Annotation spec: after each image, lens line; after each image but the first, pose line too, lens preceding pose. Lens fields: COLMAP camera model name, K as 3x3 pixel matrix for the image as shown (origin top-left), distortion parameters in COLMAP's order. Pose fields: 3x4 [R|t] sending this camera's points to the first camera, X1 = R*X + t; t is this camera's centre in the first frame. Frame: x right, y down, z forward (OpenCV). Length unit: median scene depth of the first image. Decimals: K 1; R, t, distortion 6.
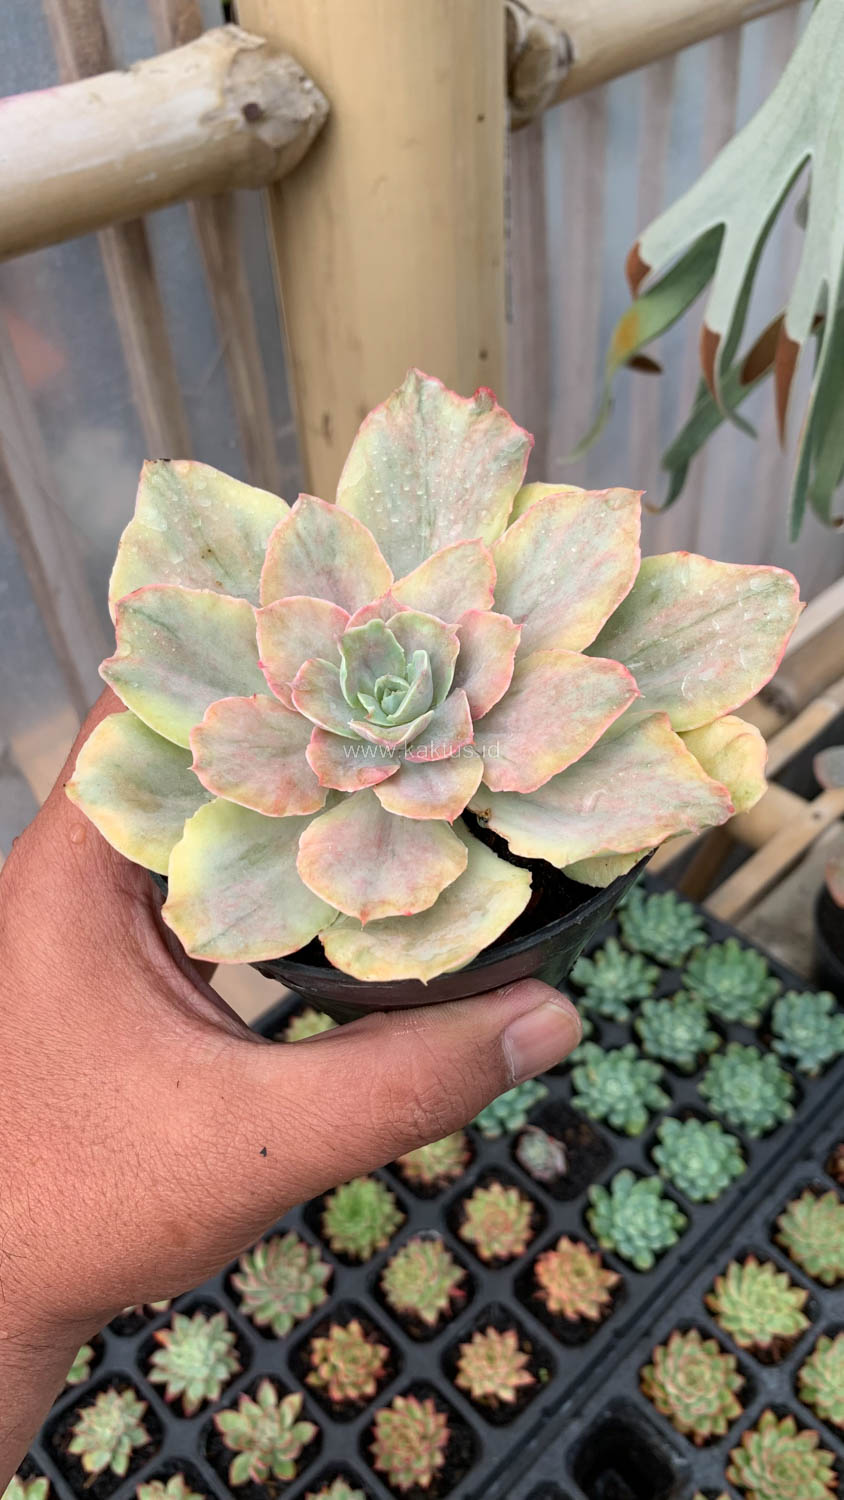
lens RADIAL K [[1165.1, 0, 421.3], [0, 1165.1, 756.3], [0, 0, 1]] dist [-0.018178, 0.040019]
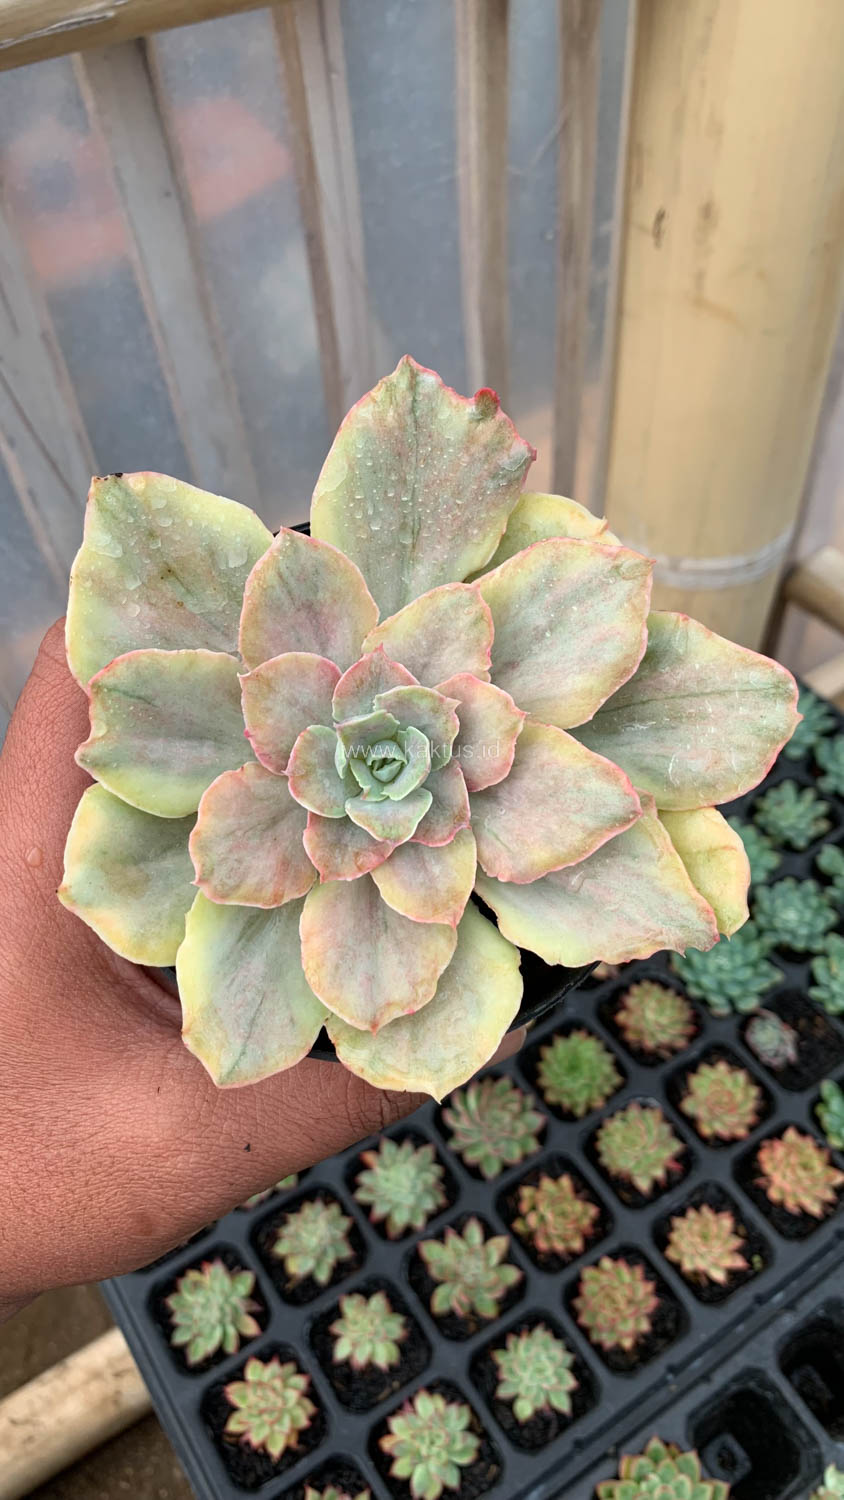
lens RADIAL K [[1157.6, 0, 433.2], [0, 1157.6, 740.1], [0, 0, 1]] dist [-0.002626, 0.022468]
pose [[0.987179, 0.132573, -0.088892, -0.128506], [-0.123291, 0.987027, 0.102846, 0.040197], [0.101373, -0.090568, 0.990717, 0.062258]]
